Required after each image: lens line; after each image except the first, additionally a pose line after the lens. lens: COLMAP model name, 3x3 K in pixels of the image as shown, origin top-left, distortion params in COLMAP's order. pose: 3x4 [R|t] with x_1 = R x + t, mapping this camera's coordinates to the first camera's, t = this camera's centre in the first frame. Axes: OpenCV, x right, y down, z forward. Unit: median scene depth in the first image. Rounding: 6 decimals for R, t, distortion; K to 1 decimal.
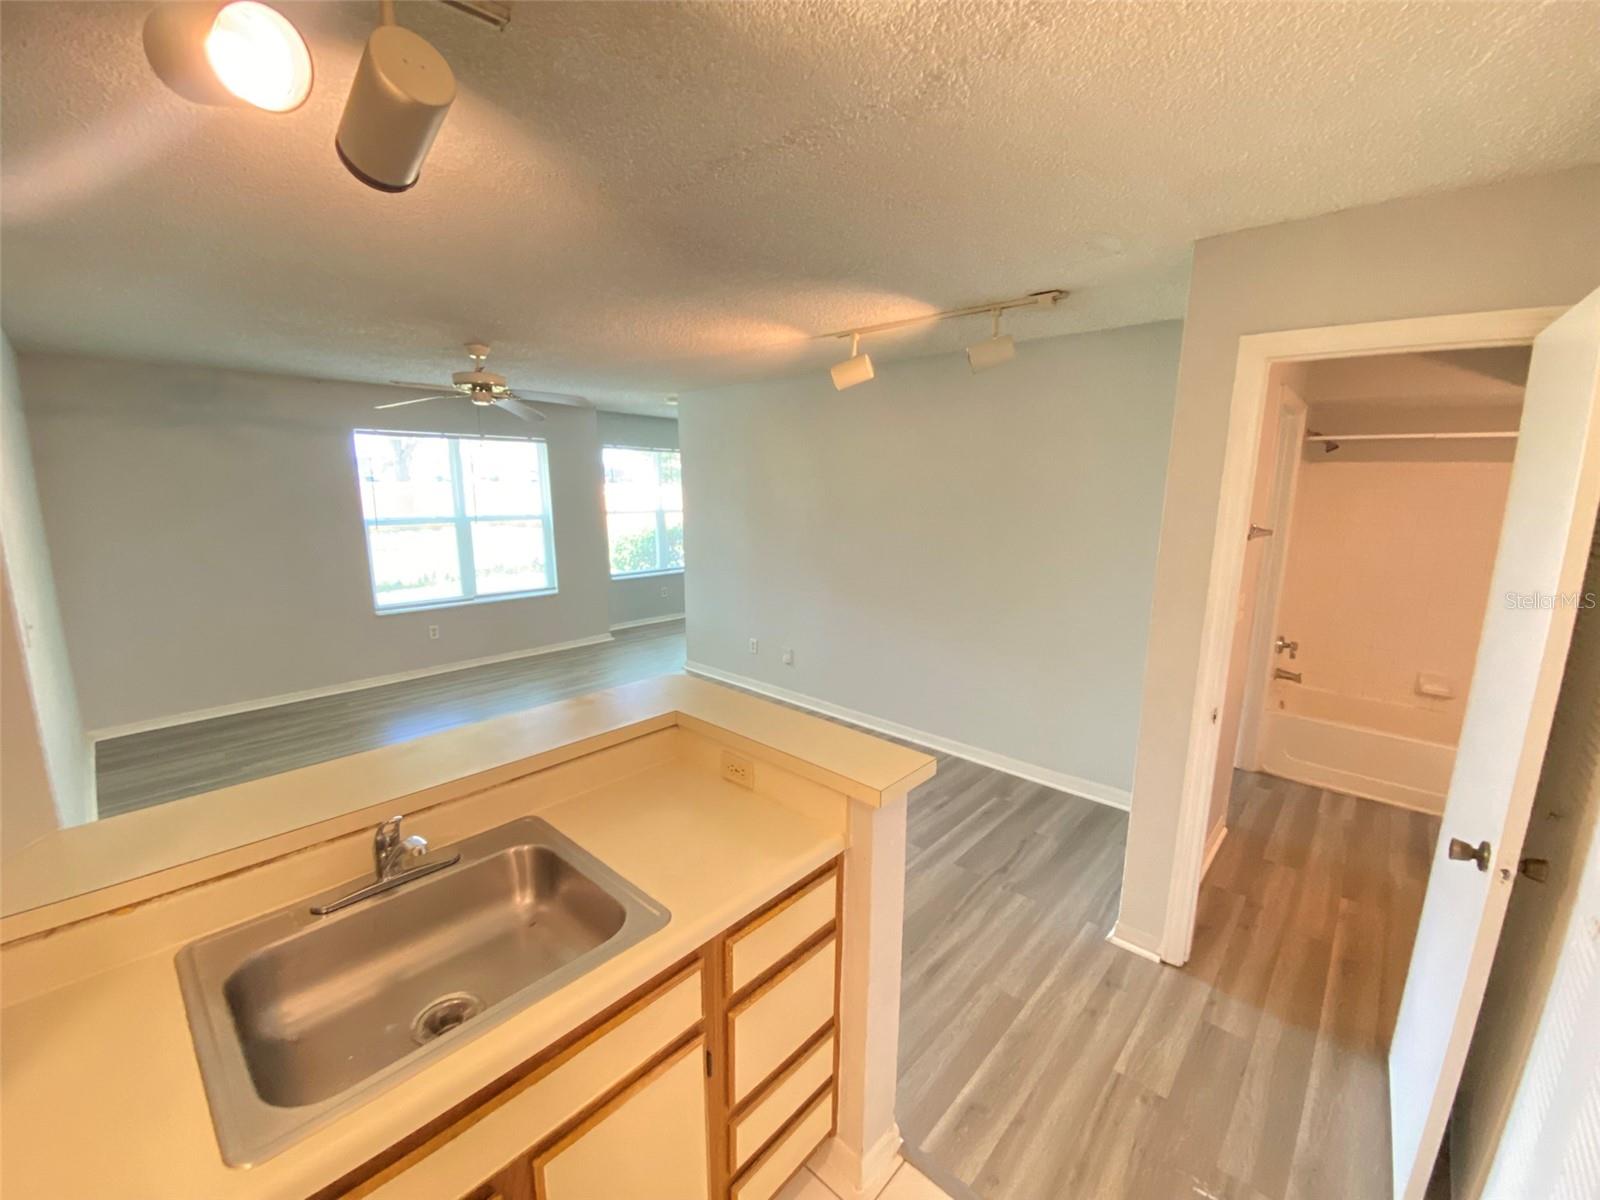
lens RADIAL K [[648.8, 0, 793.2], [0, 648.8, 607.7], [0, 0, 1]] dist [-0.018129, -0.000627]
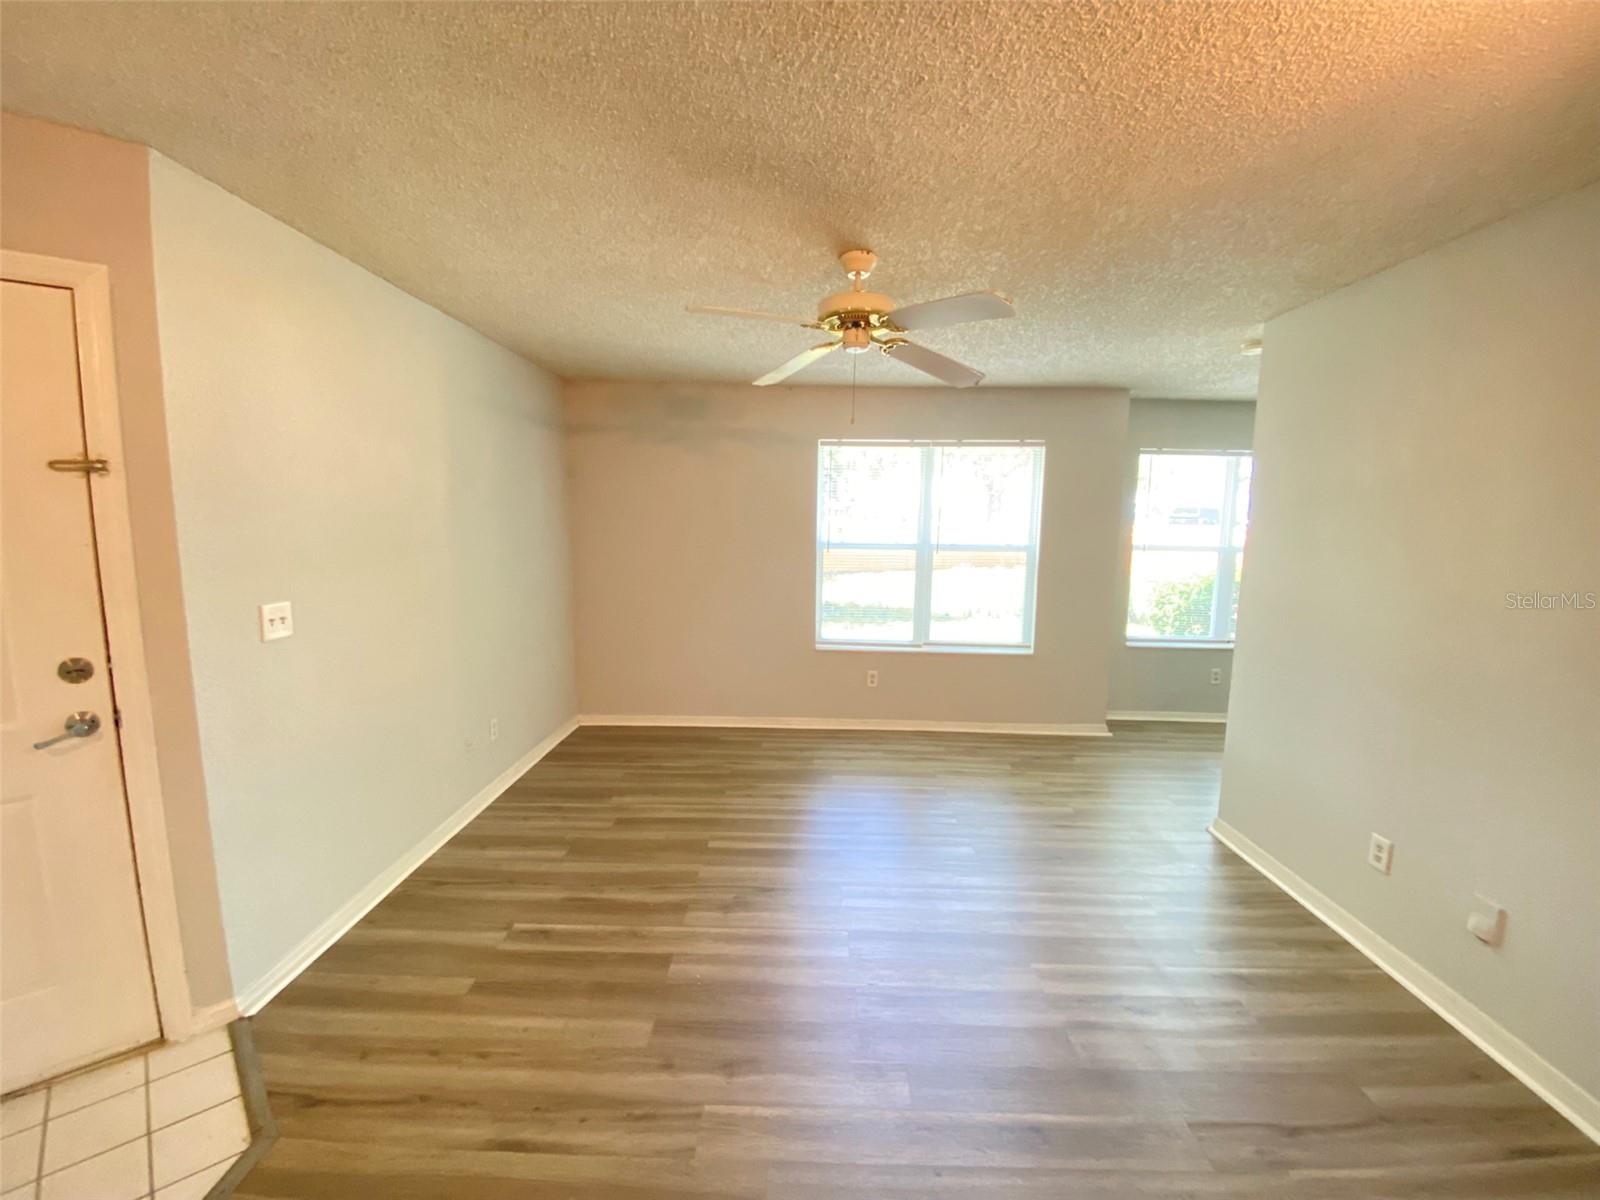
lens RADIAL K [[645.1, 0, 798.5], [0, 645.1, 604.9], [0, 0, 1]] dist [0.002255, -0.013674]
pose [[0.670682, 0.097018, -0.735372, -0.021406], [-0.149476, 0.988748, -0.005881, -0.037800], [0.726527, 0.113864, 0.677638, 0.364656]]
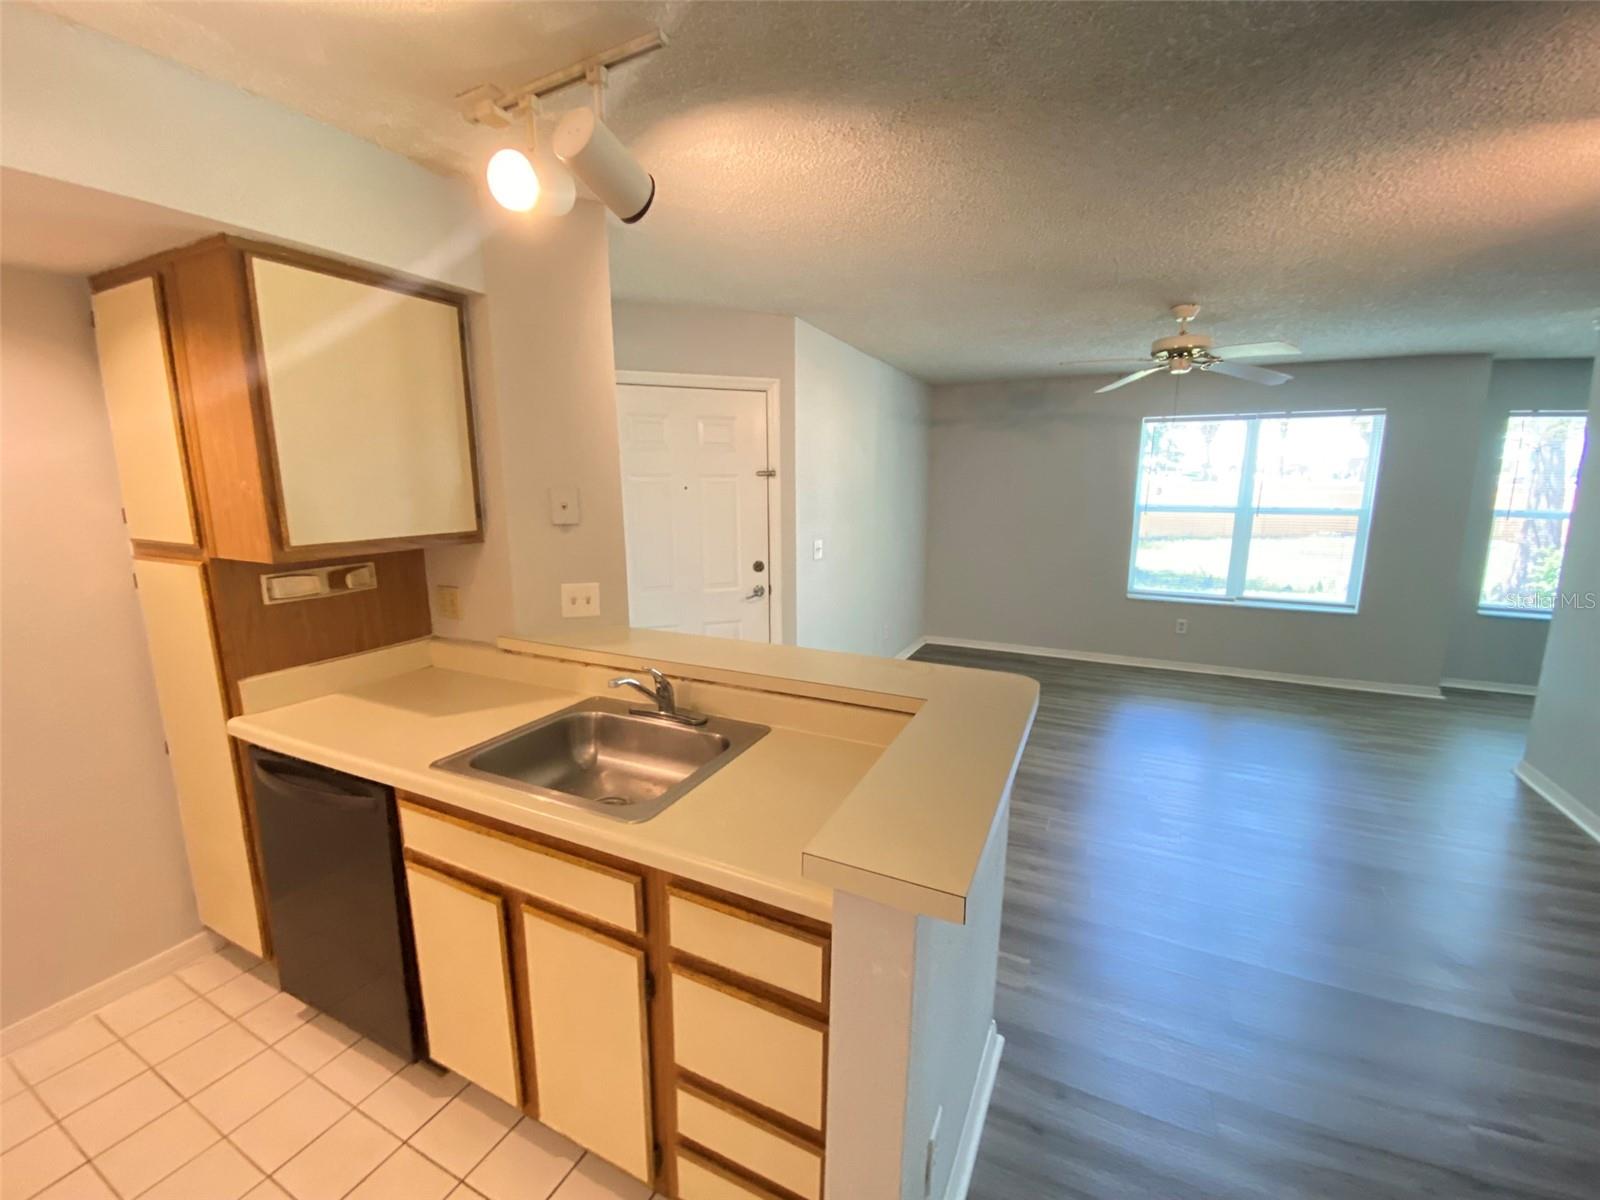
lens RADIAL K [[637.4, 0, 794.8], [0, 637.4, 601.3], [0, 0, 1]] dist [0.000705, -0.012166]
pose [[0.281909, 0.167541, -0.944699, 0.165596], [-0.175948, 0.976965, 0.120758, -0.011538], [0.943170, 0.132175, 0.304894, 0.174229]]
